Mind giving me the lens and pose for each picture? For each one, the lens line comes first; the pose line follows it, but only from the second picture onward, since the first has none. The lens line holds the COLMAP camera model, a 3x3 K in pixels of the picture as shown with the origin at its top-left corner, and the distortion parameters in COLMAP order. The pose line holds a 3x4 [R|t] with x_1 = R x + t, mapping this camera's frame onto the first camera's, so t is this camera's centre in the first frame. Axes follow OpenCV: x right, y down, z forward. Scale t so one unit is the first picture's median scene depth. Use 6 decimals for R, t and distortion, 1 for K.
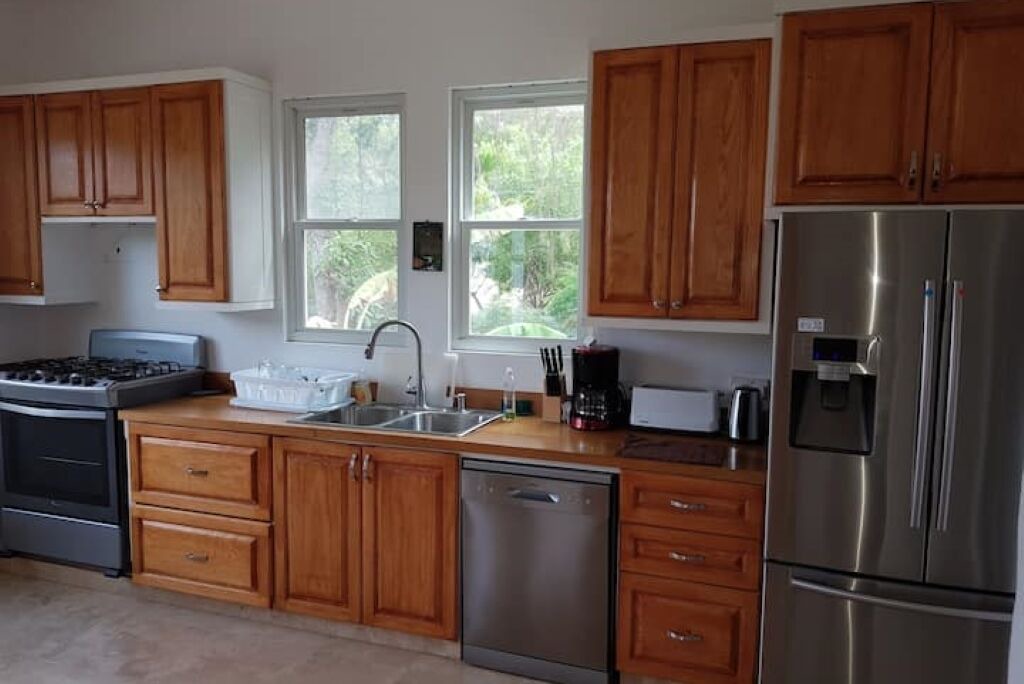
lens RADIAL K [[796.0, 0, 525.2], [0, 796.0, 344.4], [0, 0, 1]] dist [0.065124, -0.127546]
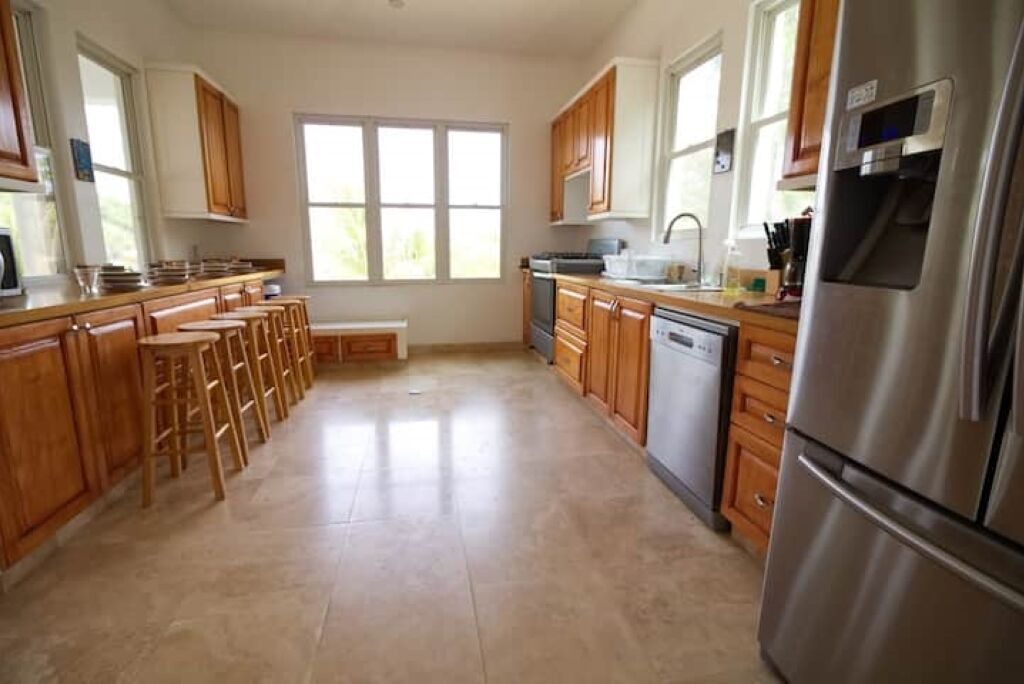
lens RADIAL K [[470.6, 0, 502.2], [0, 470.6, 334.3], [0, 0, 1]] dist [-0.007666, 0.000544]
pose [[0.493033, 0.145789, -0.857708, 0.375704], [-0.086734, 0.989185, 0.118280, 0.101025], [0.865676, 0.016076, 0.500346, 0.354091]]
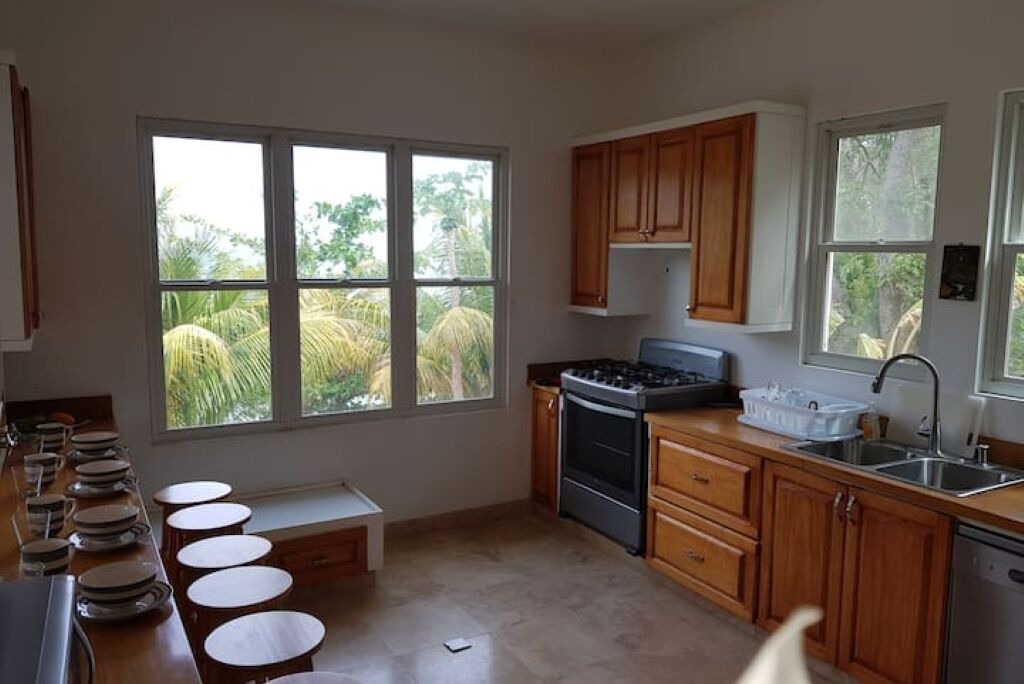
lens RADIAL K [[796.0, 0, 525.2], [0, 796.0, 344.4], [0, 0, 1]] dist [0.065124, -0.127546]
pose [[0.753445, 0.072332, -0.653521, 0.105226], [-0.068186, 0.997167, 0.031755, -0.040243], [0.653966, 0.020635, 0.756242, 0.014495]]
